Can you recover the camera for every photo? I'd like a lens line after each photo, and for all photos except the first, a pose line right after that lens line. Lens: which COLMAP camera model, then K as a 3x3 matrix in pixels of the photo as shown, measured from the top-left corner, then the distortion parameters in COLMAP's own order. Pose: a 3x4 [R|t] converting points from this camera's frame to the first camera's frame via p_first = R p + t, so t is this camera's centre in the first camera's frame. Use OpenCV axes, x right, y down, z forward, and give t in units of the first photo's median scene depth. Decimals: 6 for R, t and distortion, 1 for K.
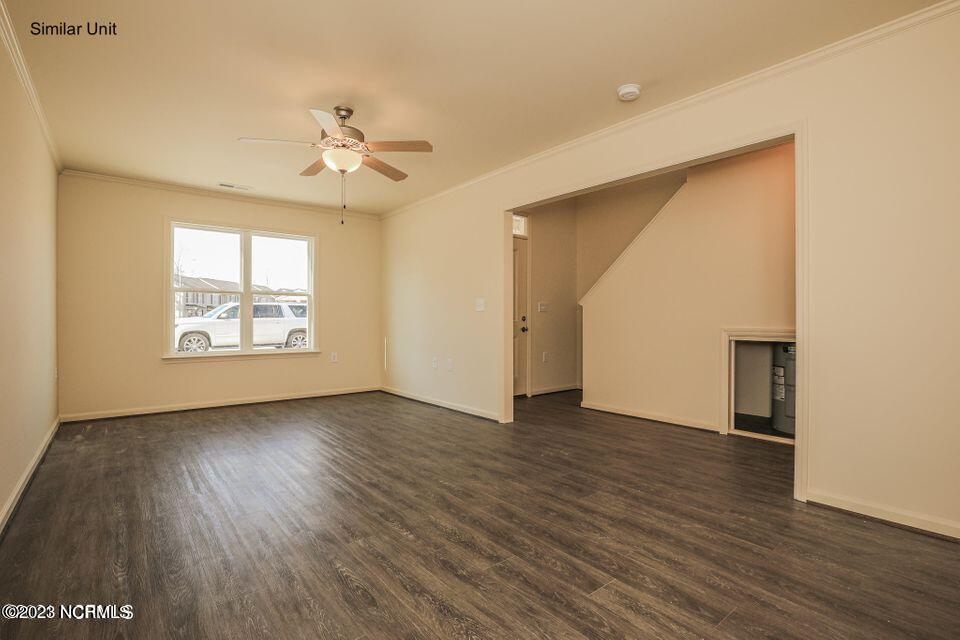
lens RADIAL K [[453.3, 0, 480.4], [0, 453.3, 317.7], [0, 0, 1]] dist [-0.029488, 0.001098]
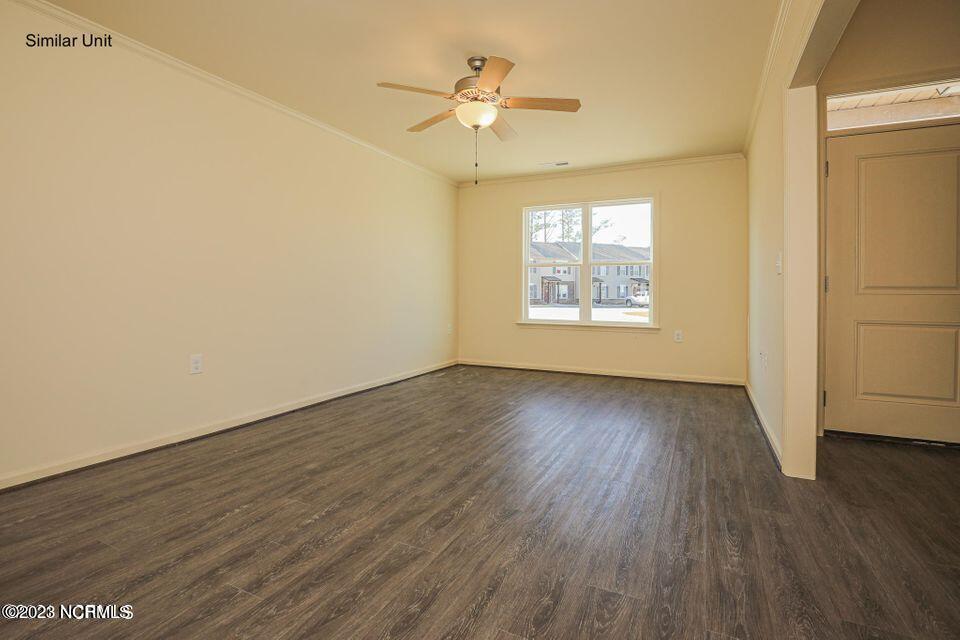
lens RADIAL K [[455.2, 0, 482.2], [0, 455.2, 293.4], [0, 0, 1]] dist [-0.024537, 0.000170]
pose [[0.423679, -0.001388, -0.905811, 0.604732], [0.002268, 0.999997, -0.000472, 0.018843], [0.905810, -0.001855, 0.423681, 0.685550]]
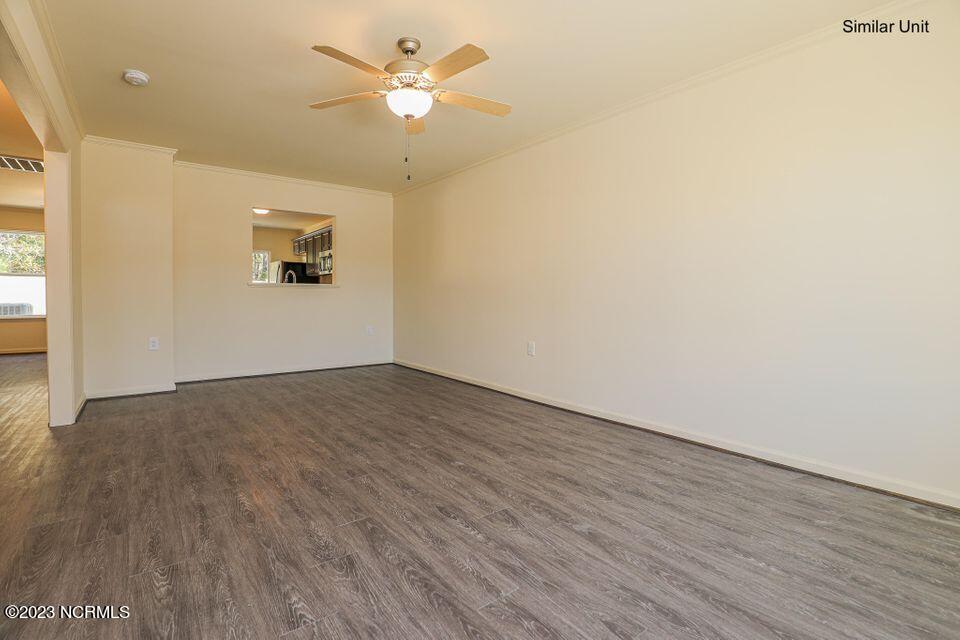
lens RADIAL K [[453.3, 0, 480.4], [0, 453.3, 317.7], [0, 0, 1]] dist [-0.029488, 0.001098]
pose [[-0.999581, -0.004812, 0.028544, -0.515159], [-0.003800, 0.999366, 0.035402, 0.023907], [-0.028696, 0.035279, -0.998965, 2.045323]]
